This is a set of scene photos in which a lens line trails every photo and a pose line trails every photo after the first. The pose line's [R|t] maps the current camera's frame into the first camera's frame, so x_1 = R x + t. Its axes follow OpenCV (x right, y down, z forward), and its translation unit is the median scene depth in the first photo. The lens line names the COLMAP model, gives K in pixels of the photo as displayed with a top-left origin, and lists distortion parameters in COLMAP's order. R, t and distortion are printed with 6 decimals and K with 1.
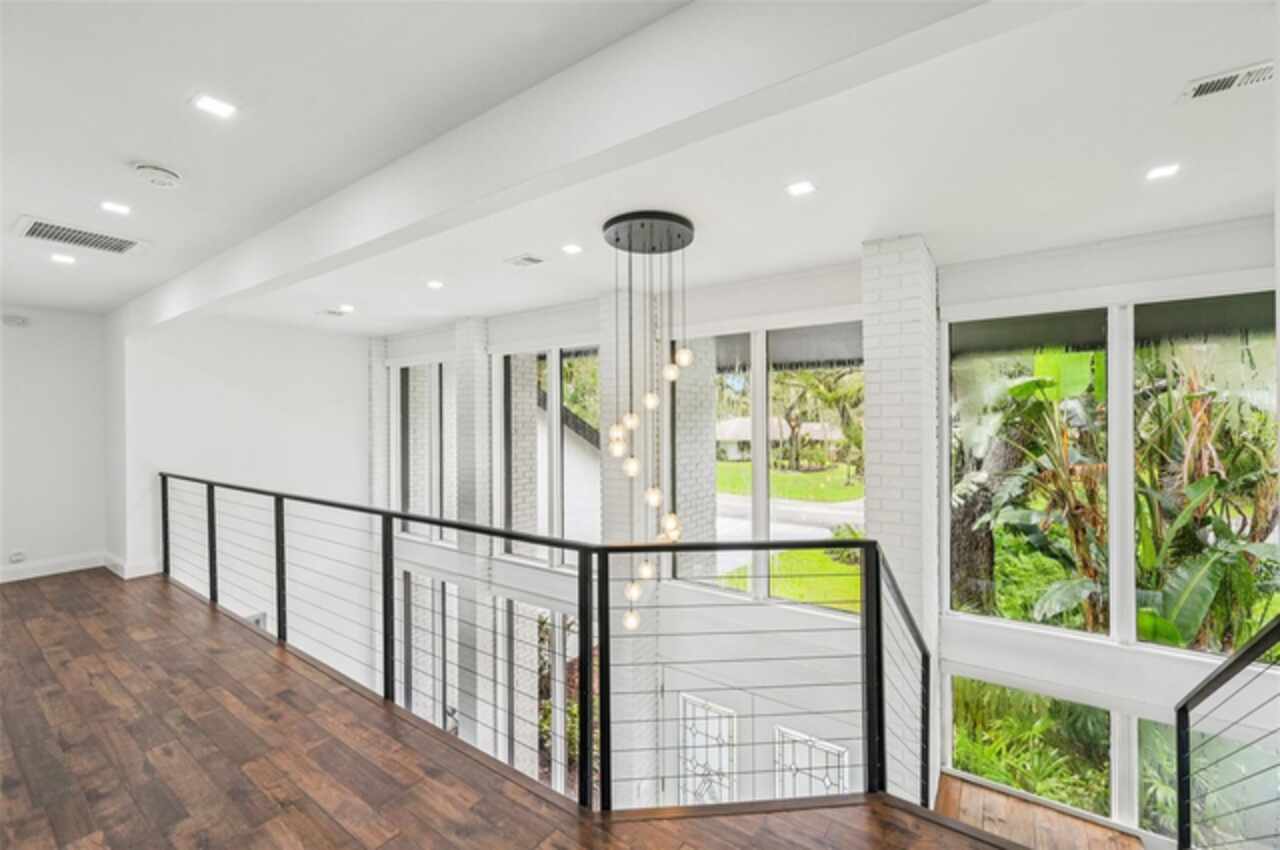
lens RADIAL K [[523.4, 0, 643.5], [0, 523.4, 427.0], [0, 0, 1]] dist [-0.001095, 0.000288]
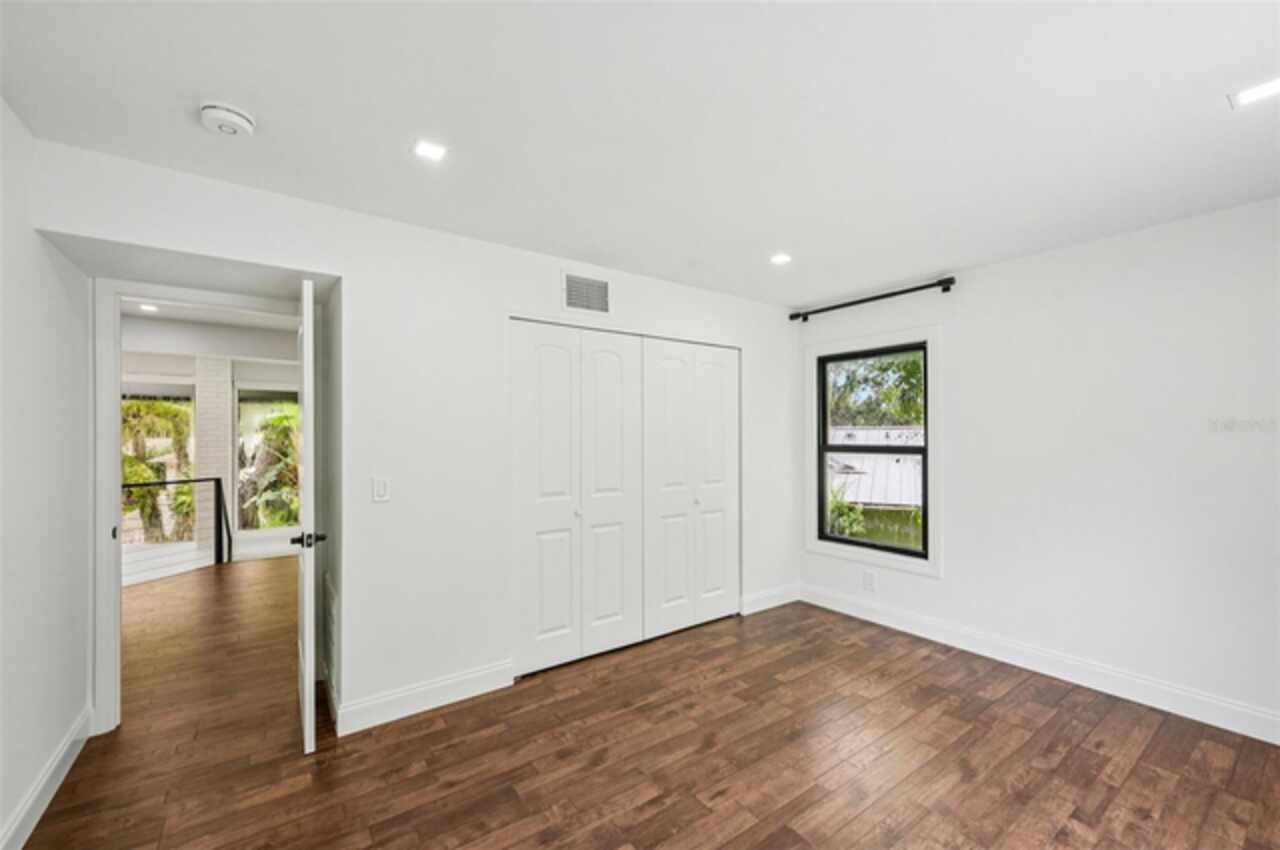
lens RADIAL K [[523.4, 0, 643.5], [0, 523.4, 427.0], [0, 0, 1]] dist [-0.001095, 0.000288]
pose [[0.328754, 0.023091, 0.944133, -0.588531], [0.008163, 0.999594, -0.027290, 0.014345], [-0.944380, 0.016678, 0.328432, -0.820355]]
